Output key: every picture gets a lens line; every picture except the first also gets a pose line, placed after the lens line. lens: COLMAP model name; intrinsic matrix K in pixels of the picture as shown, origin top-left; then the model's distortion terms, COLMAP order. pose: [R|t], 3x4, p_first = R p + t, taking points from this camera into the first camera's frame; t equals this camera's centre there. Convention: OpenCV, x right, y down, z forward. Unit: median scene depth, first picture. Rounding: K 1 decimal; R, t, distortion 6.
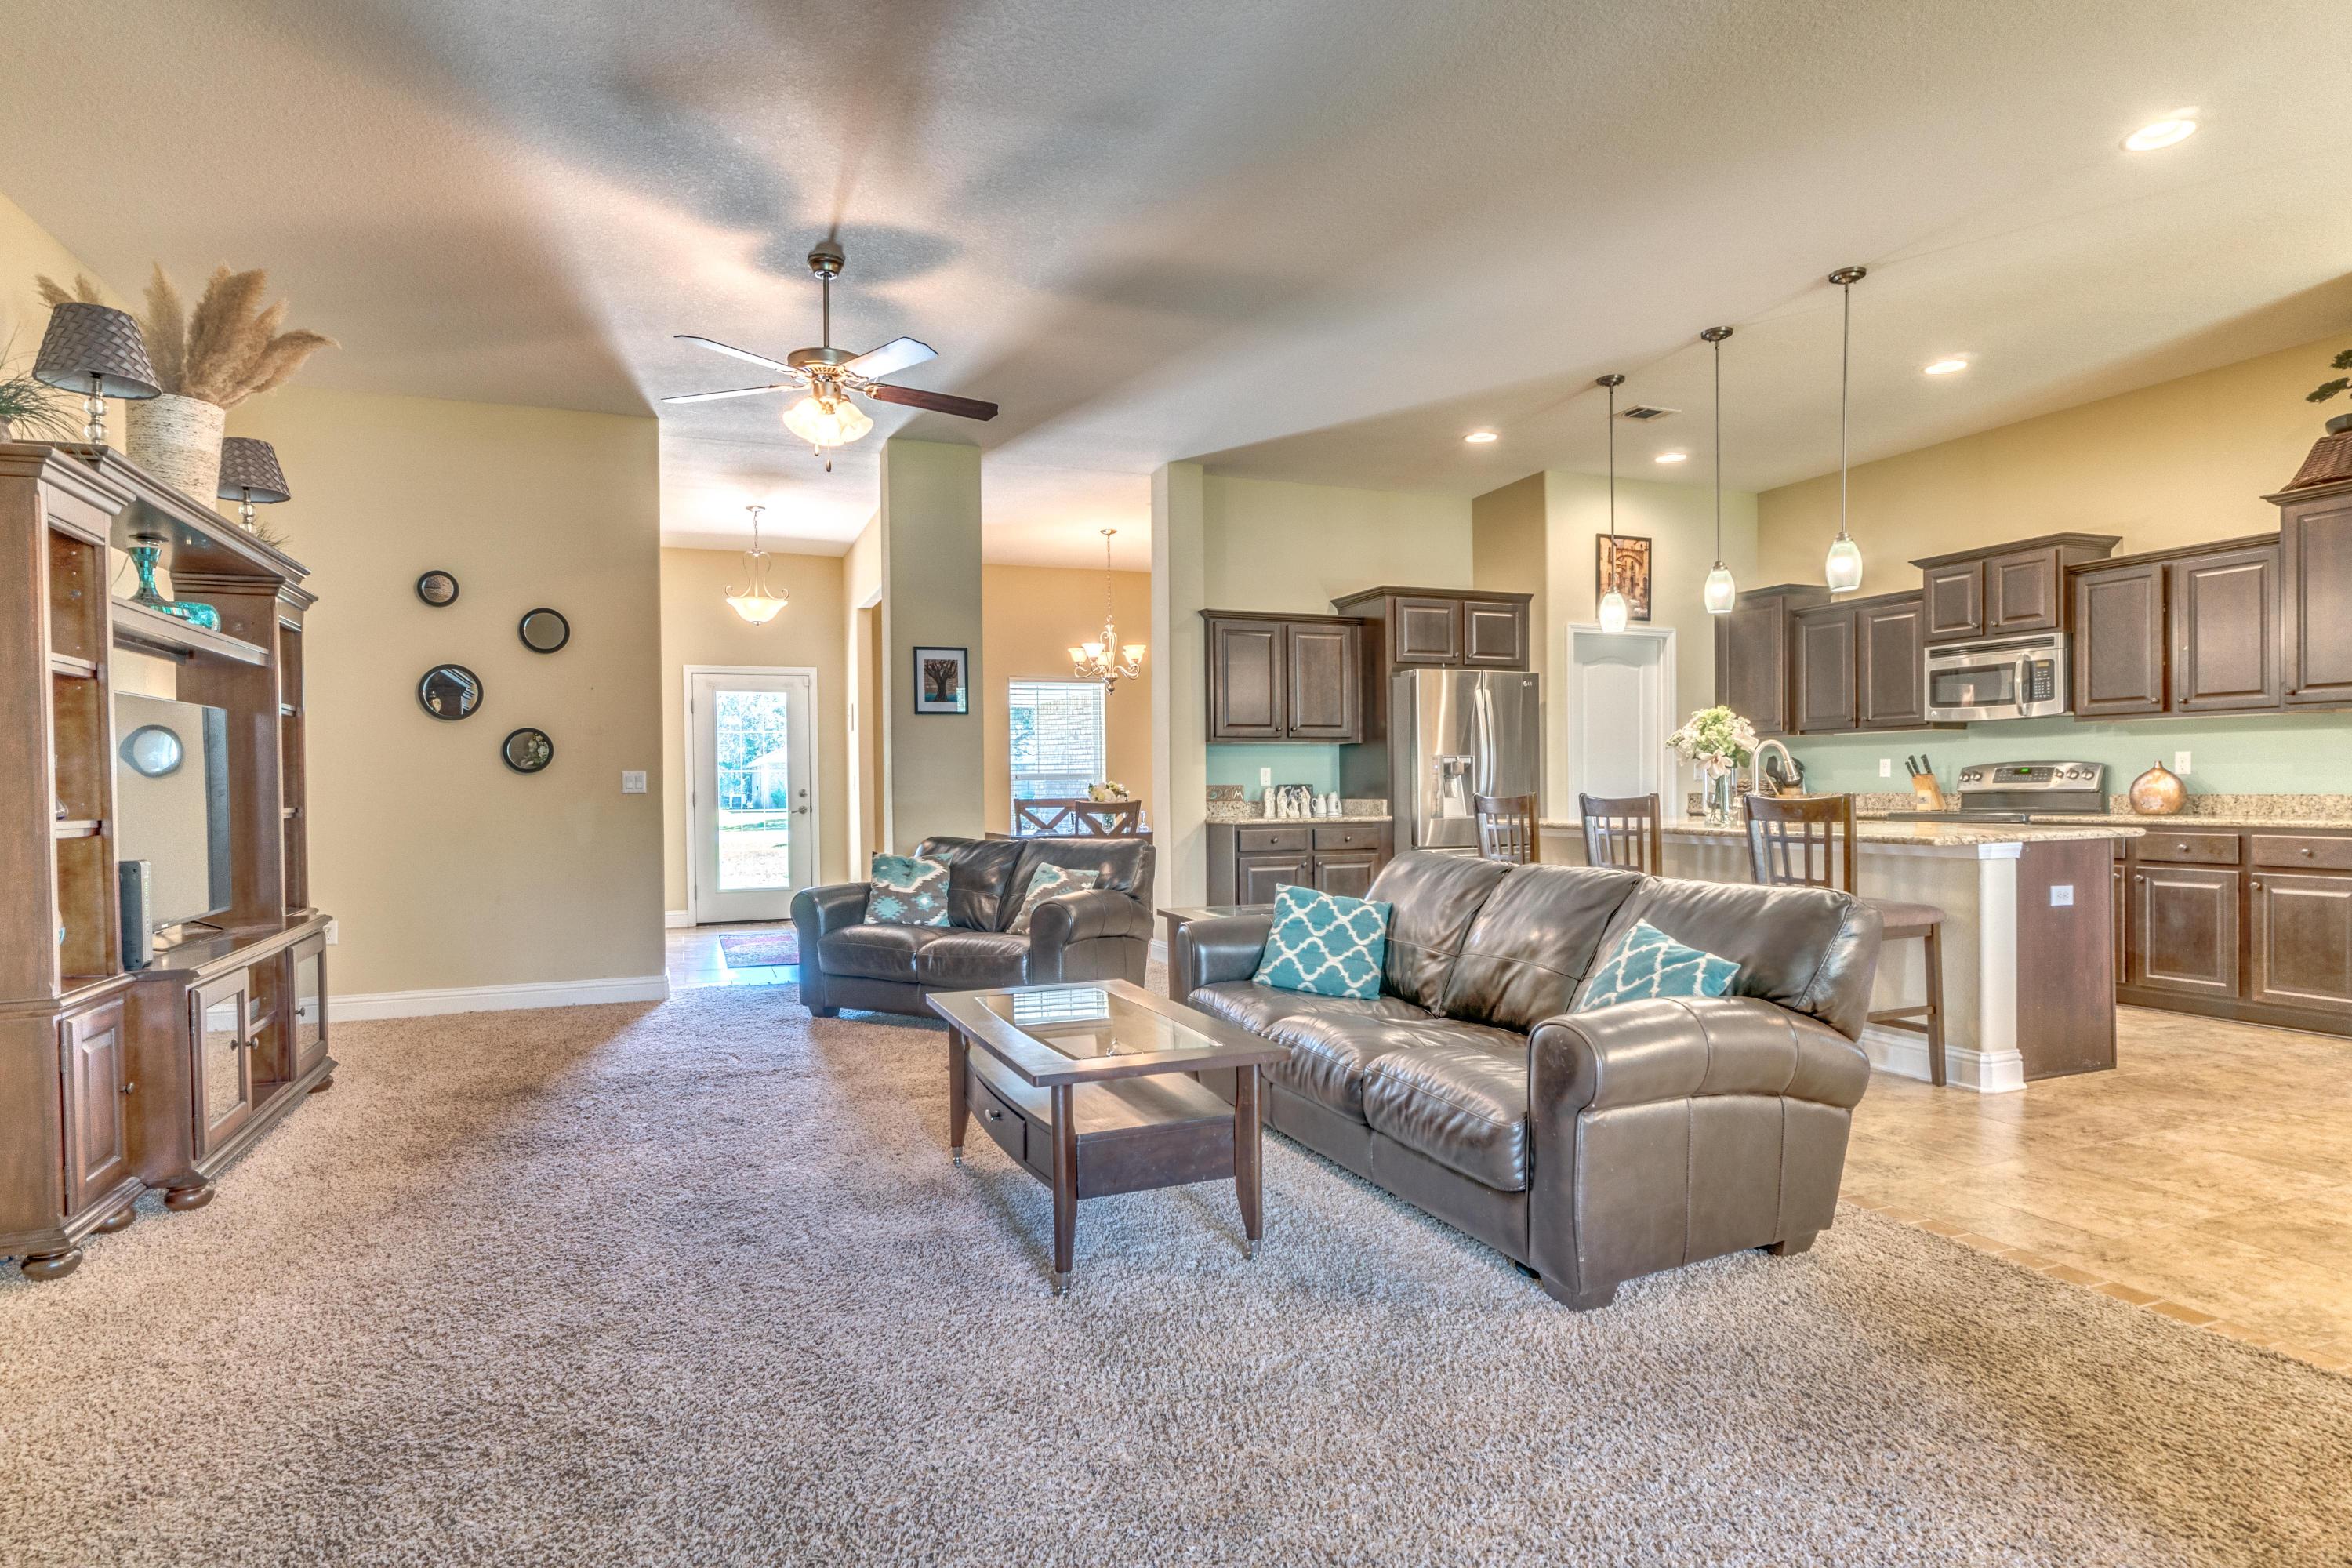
lens RADIAL K [[1231.1, 0, 1152.9], [0, 1231.1, 785.9], [0, 0, 1]] dist [-0.005451, -0.000352]
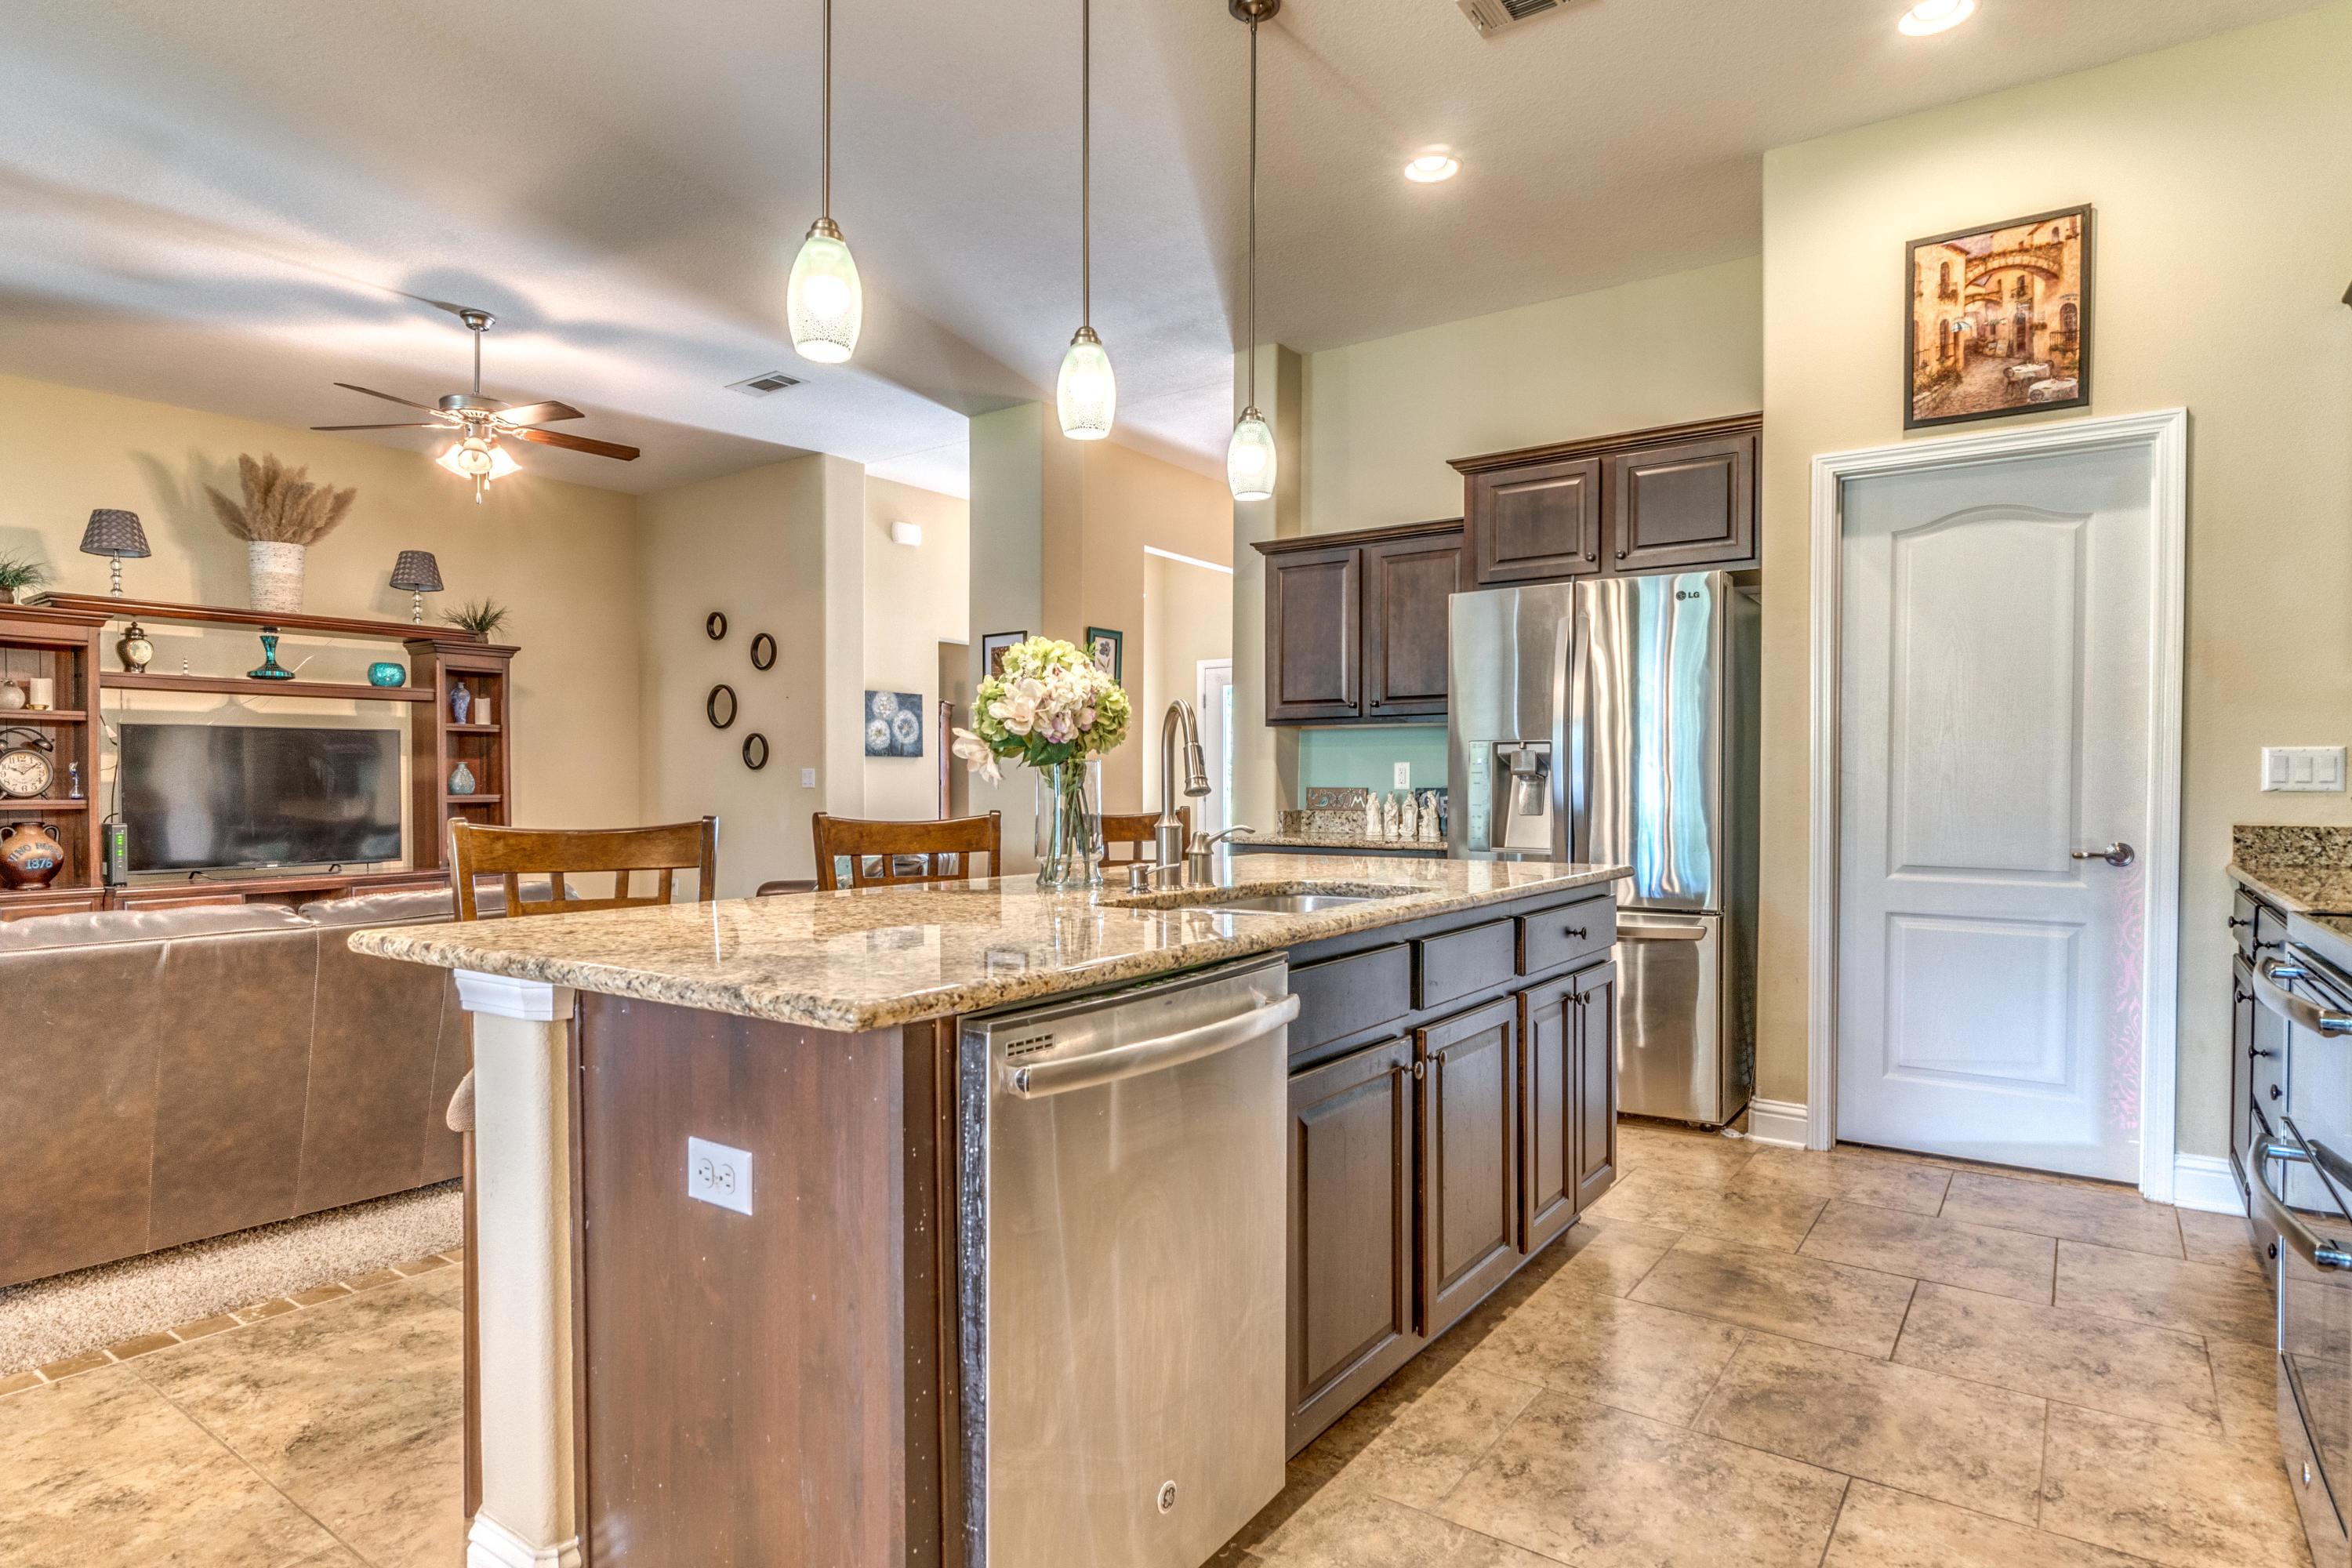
lens RADIAL K [[1249.2, 0, 1161.2], [0, 1249.2, 807.5], [0, 0, 1]] dist [-0.006081, -0.000707]
pose [[0.550211, 0.028168, -0.834550, 0.680473], [-0.004595, 0.999518, 0.030706, -0.010738], [0.835013, -0.013060, 0.550076, 0.584658]]
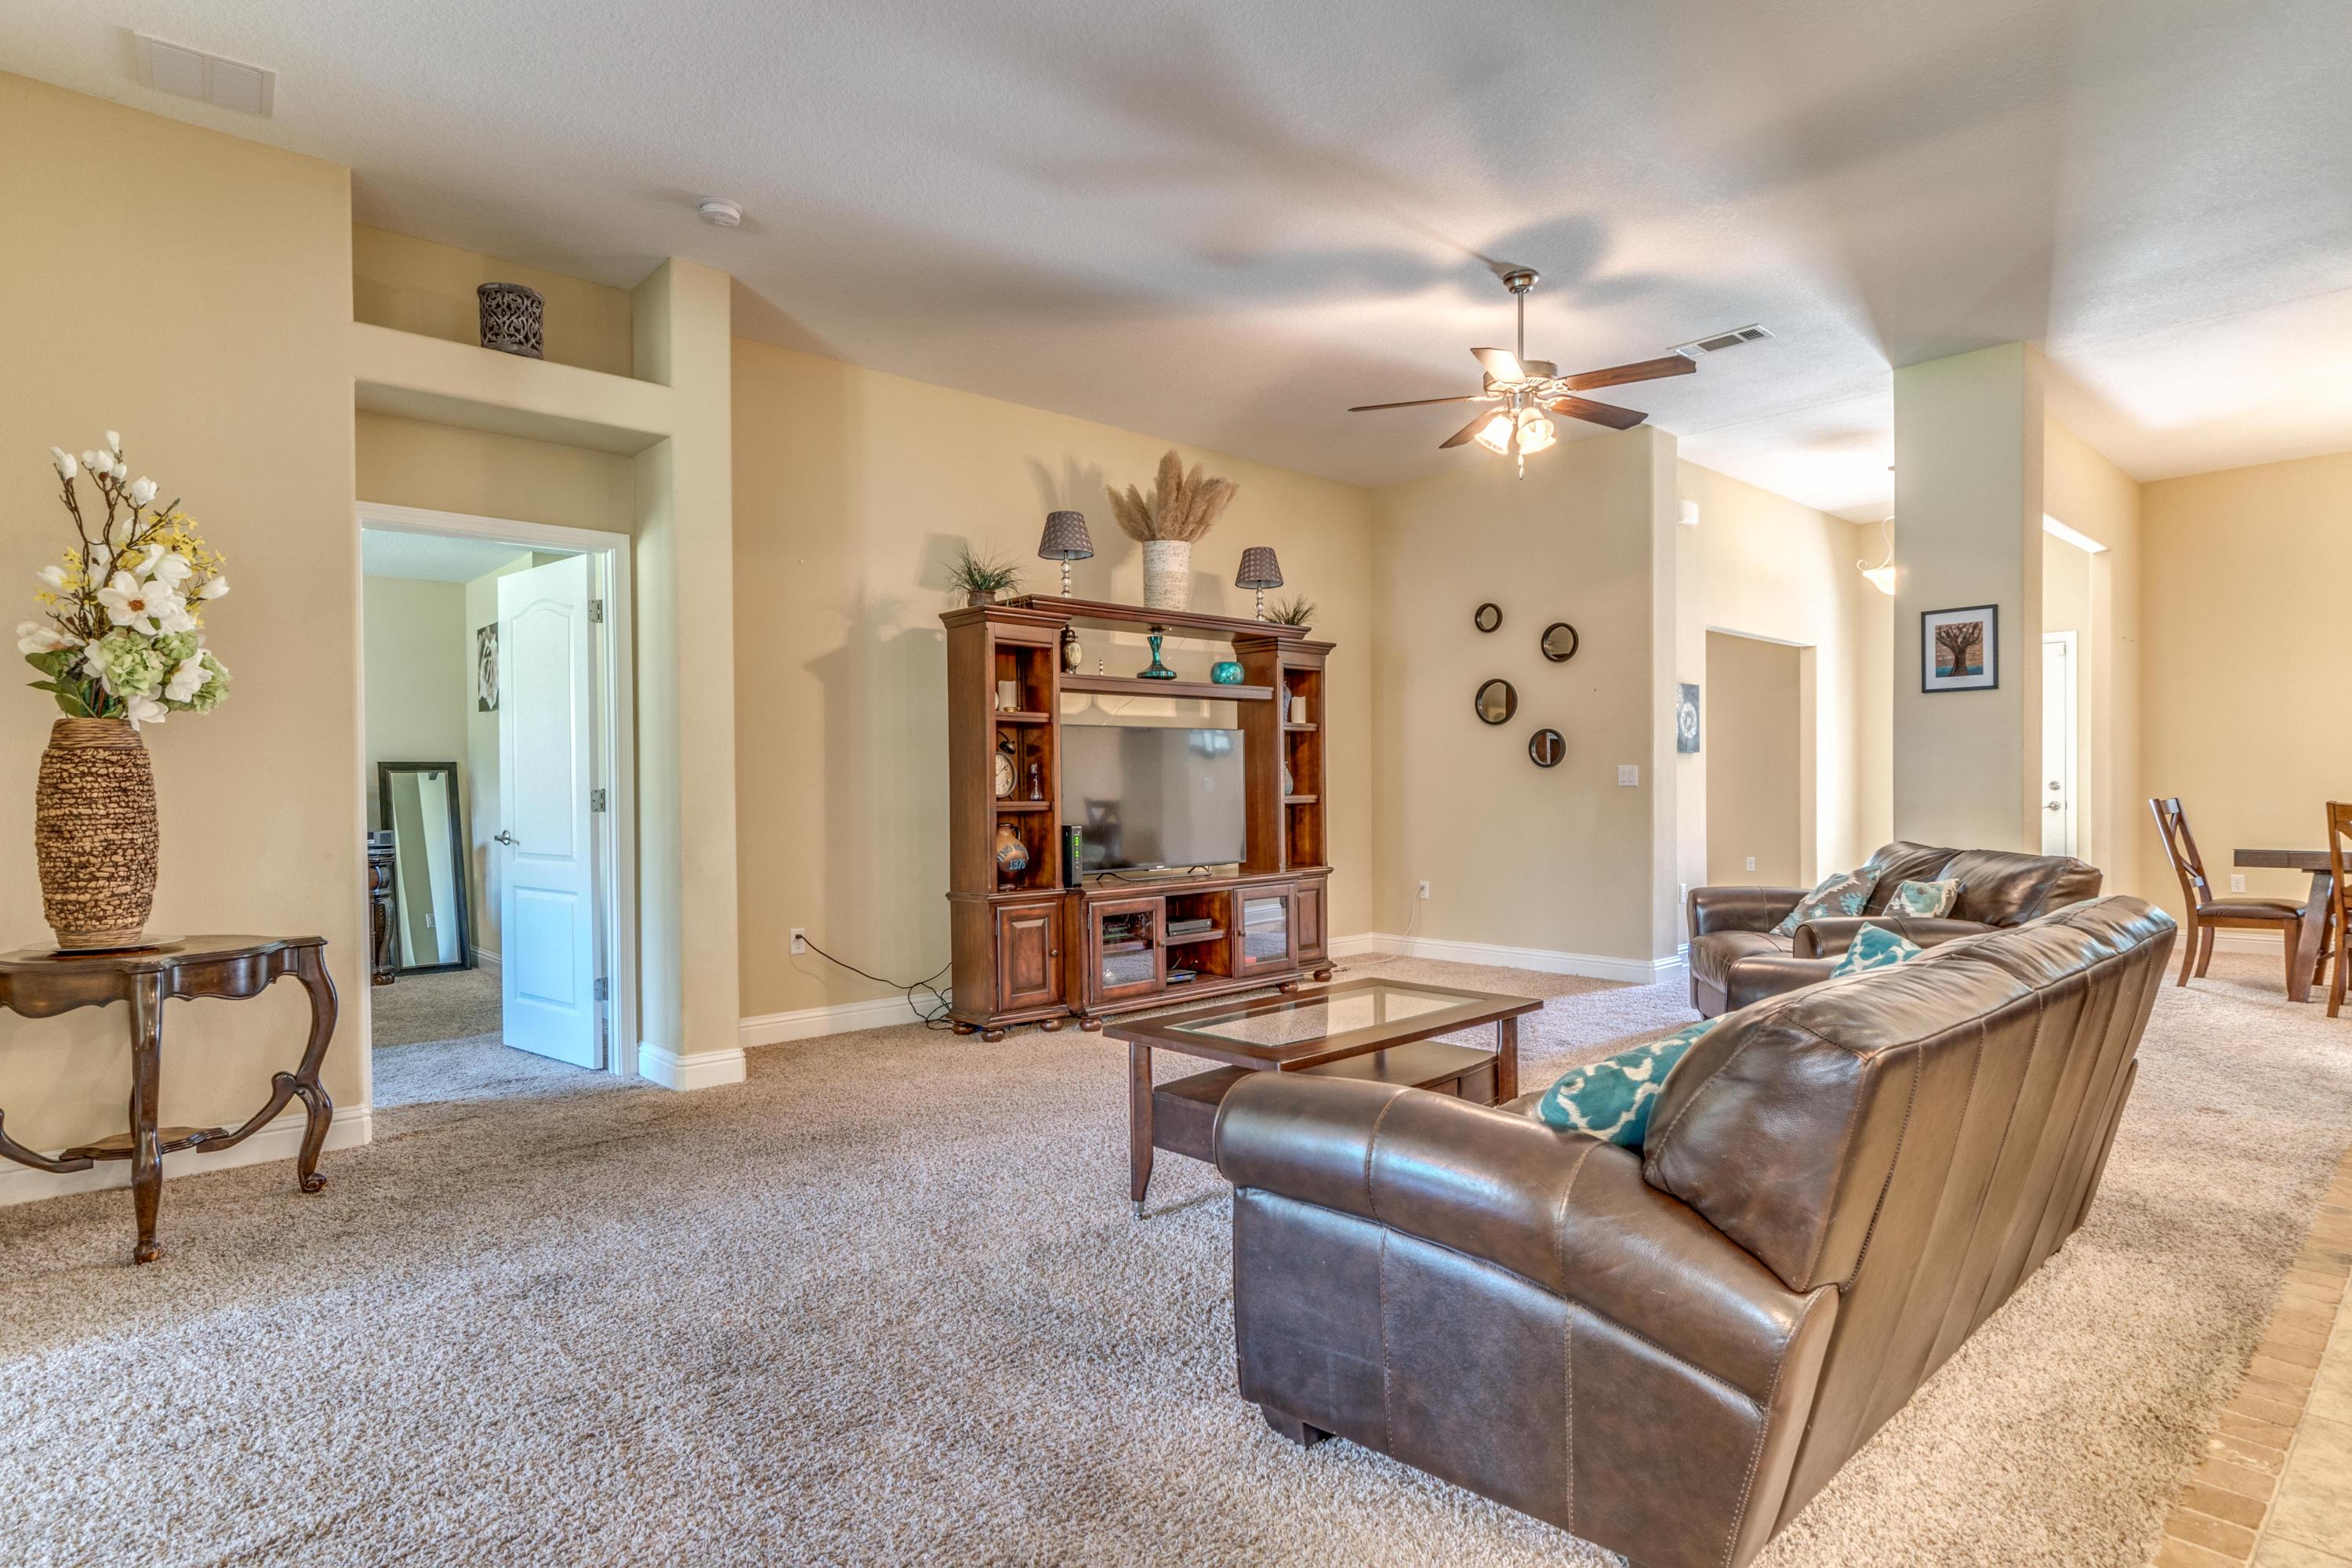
lens RADIAL K [[1231.1, 0, 1166.7], [0, 1231.1, 801.9], [0, 0, 1]] dist [-0.005451, -0.000352]
pose [[0.363075, 0.021937, -0.931502, 0.394200], [0.003240, 0.999687, 0.024806, -0.007156], [0.931754, -0.012024, 0.362891, 0.223367]]
